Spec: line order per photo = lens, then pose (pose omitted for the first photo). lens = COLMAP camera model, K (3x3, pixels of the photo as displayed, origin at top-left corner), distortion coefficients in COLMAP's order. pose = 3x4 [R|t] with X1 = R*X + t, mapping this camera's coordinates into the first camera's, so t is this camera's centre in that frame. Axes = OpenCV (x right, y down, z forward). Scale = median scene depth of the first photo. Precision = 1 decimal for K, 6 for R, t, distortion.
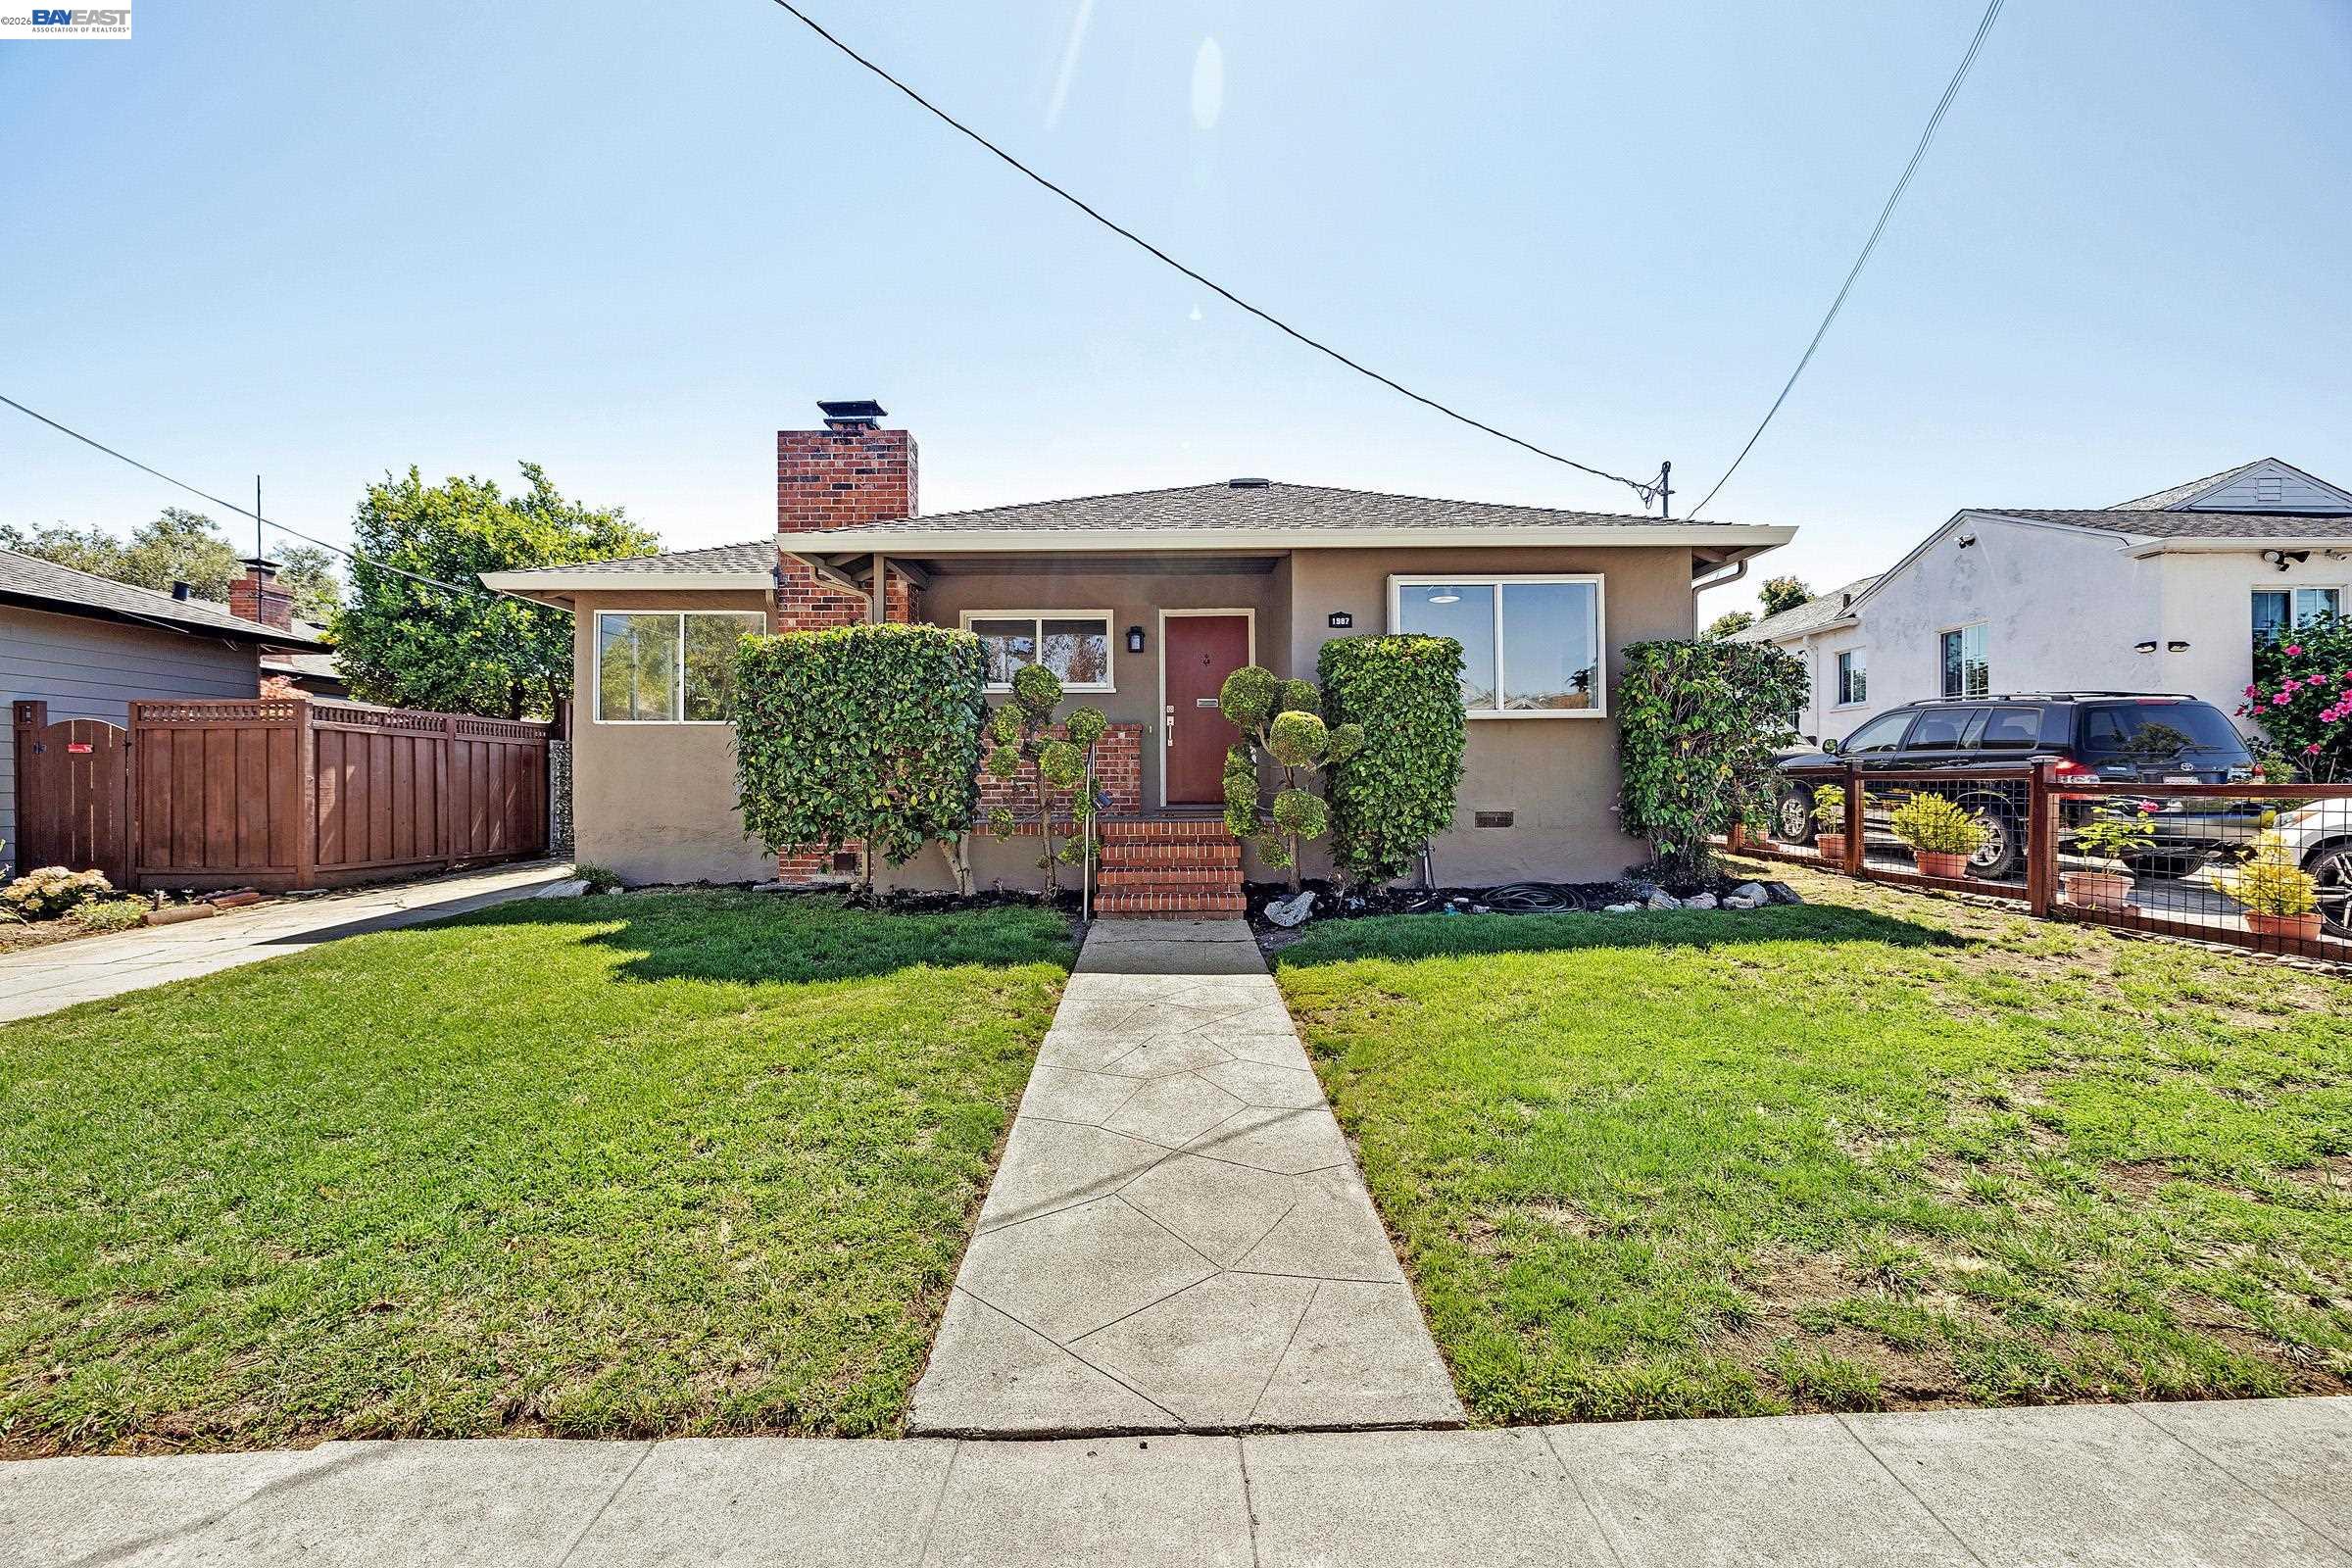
lens RADIAL K [[984.2, 0, 1174.5], [0, 984.2, 780.9], [0, 0, 1]] dist [-0.001241, 0.000084]
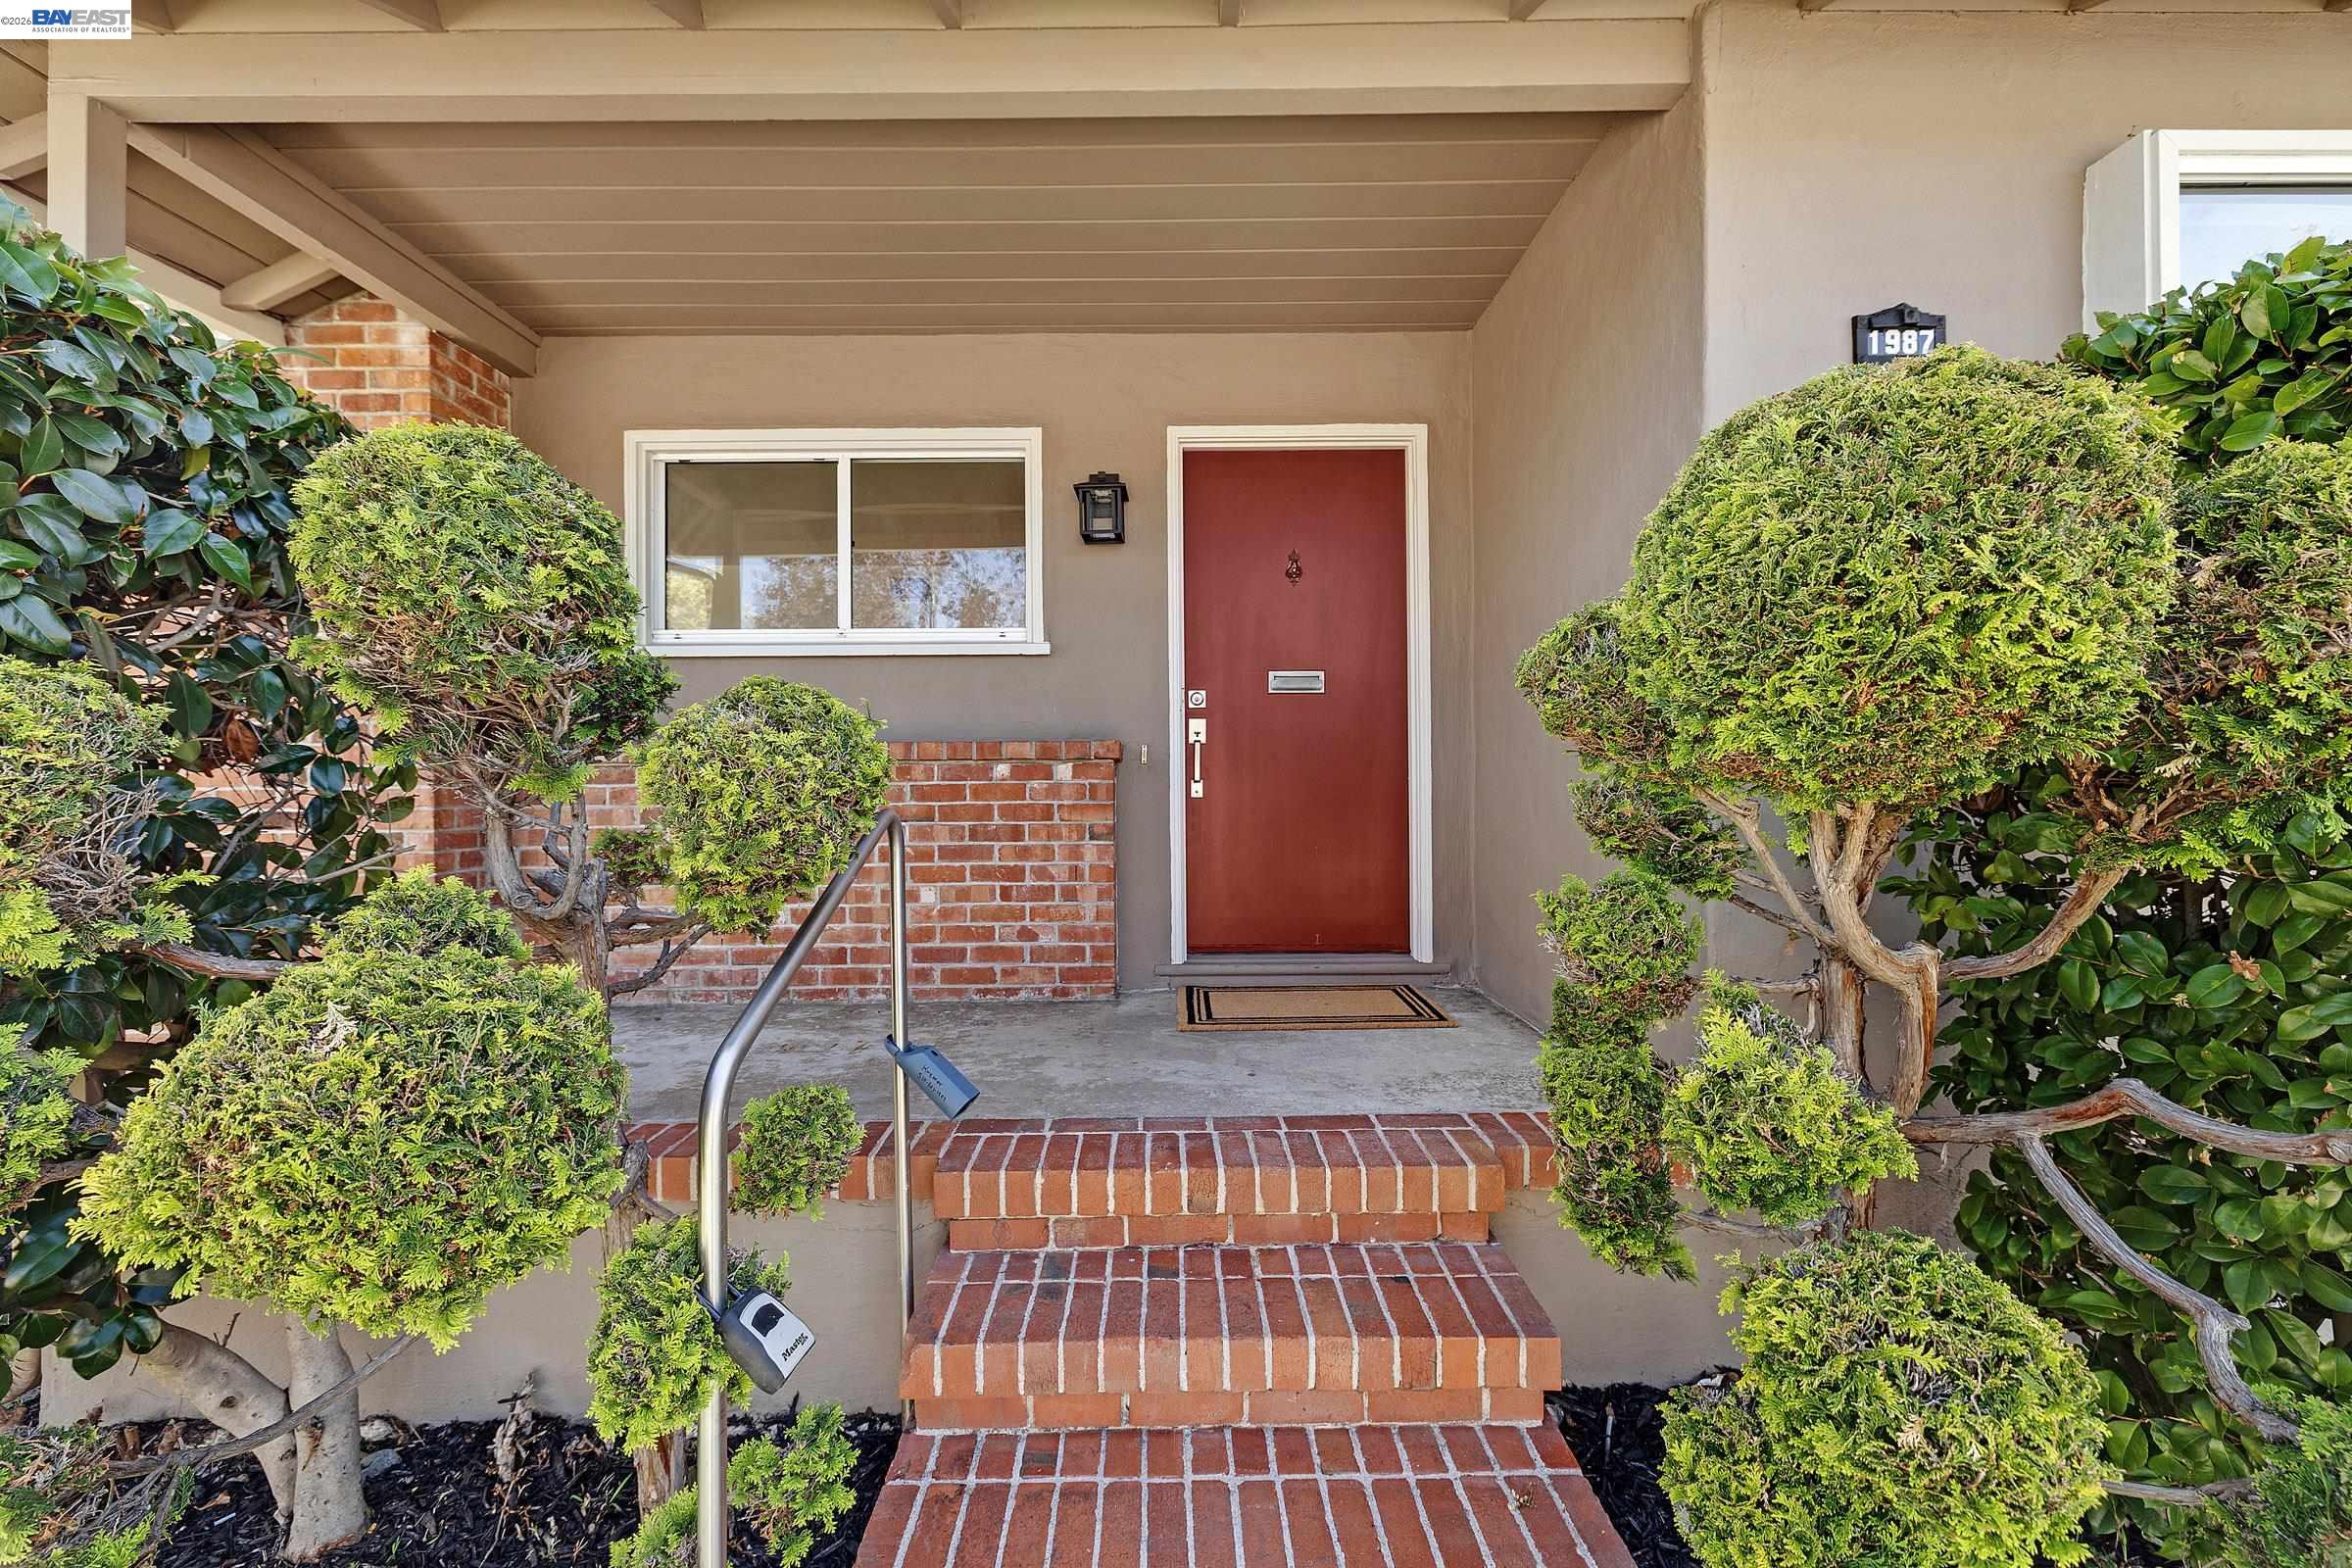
lens RADIAL K [[984.2, 0, 1173.6], [0, 984.2, 776.4], [0, 0, 1]] dist [-0.001241, 0.000084]
pose [[0.999999, -0.001395, -0.000414, -0.013392], [0.001395, 0.999999, 0.000625, -0.044868], [0.000413, -0.000625, 1.000000, 0.643210]]
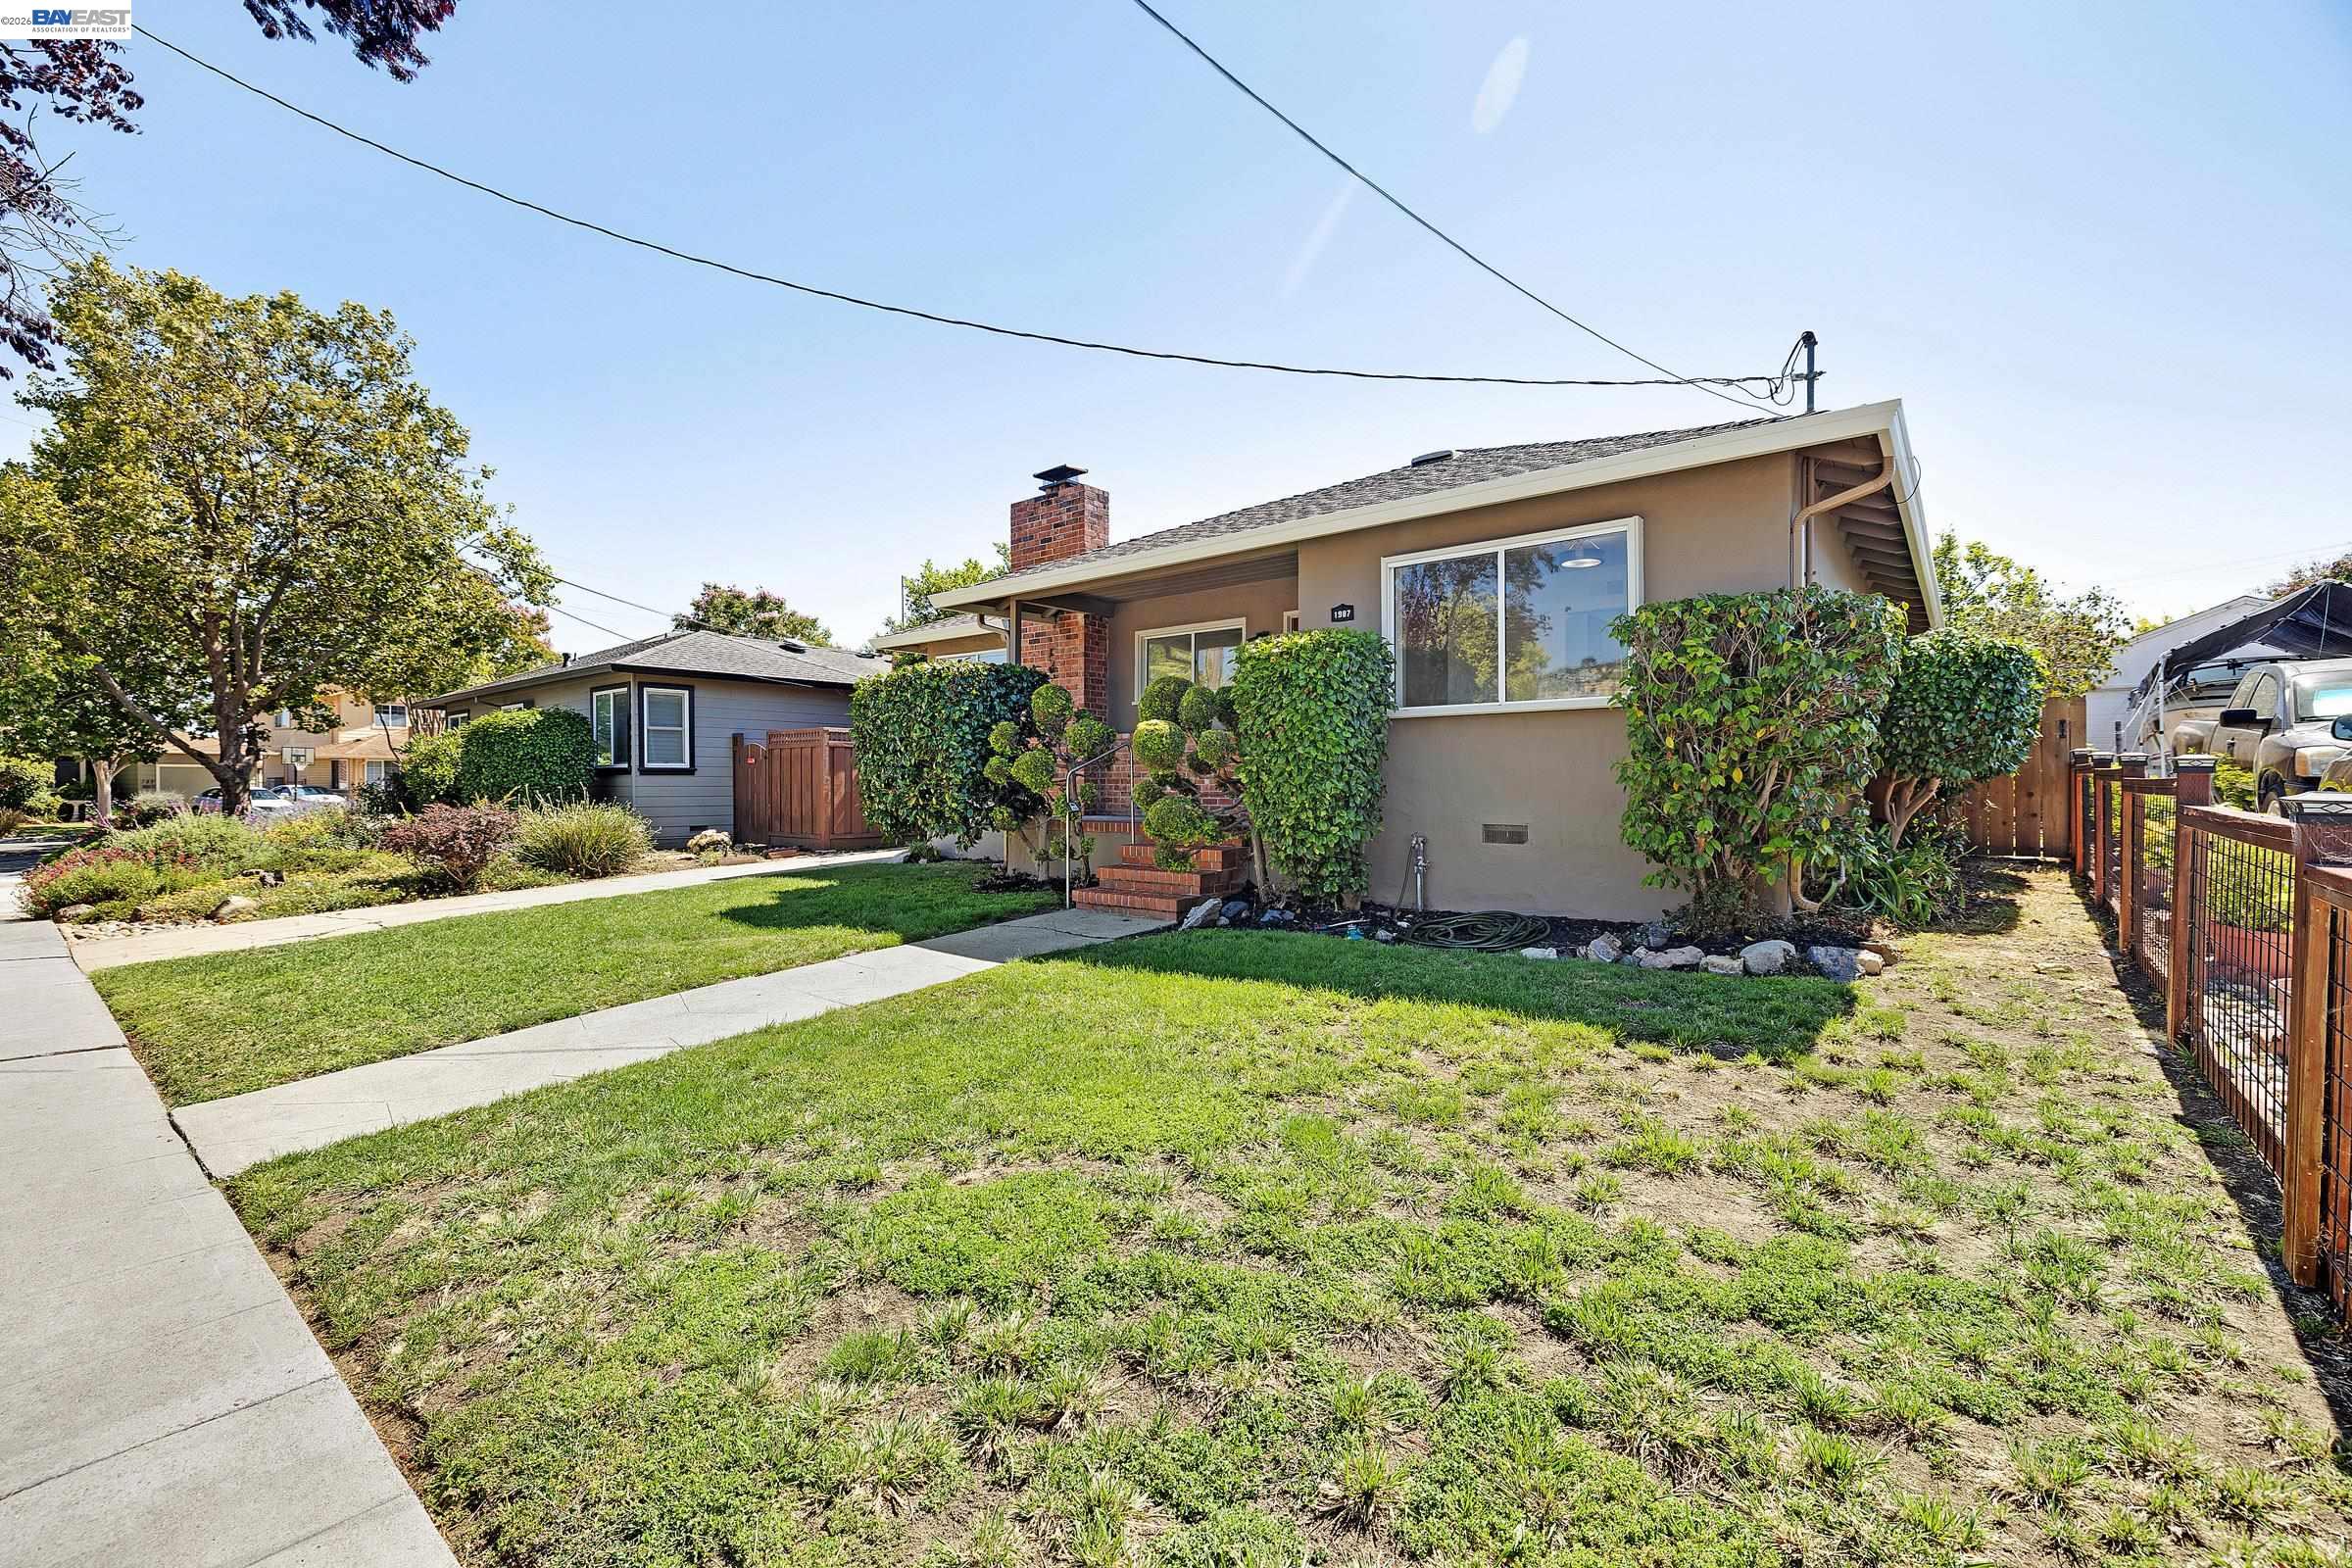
lens RADIAL K [[984.2, 0, 1168.1], [0, 984.2, 785.2], [0, 0, 1]] dist [-0.001241, 0.000084]
pose [[0.769551, 0.007560, -0.638541, 0.545083], [-0.000121, 0.999932, 0.011692, -0.010230], [0.638585, -0.008920, 0.769499, 0.154158]]
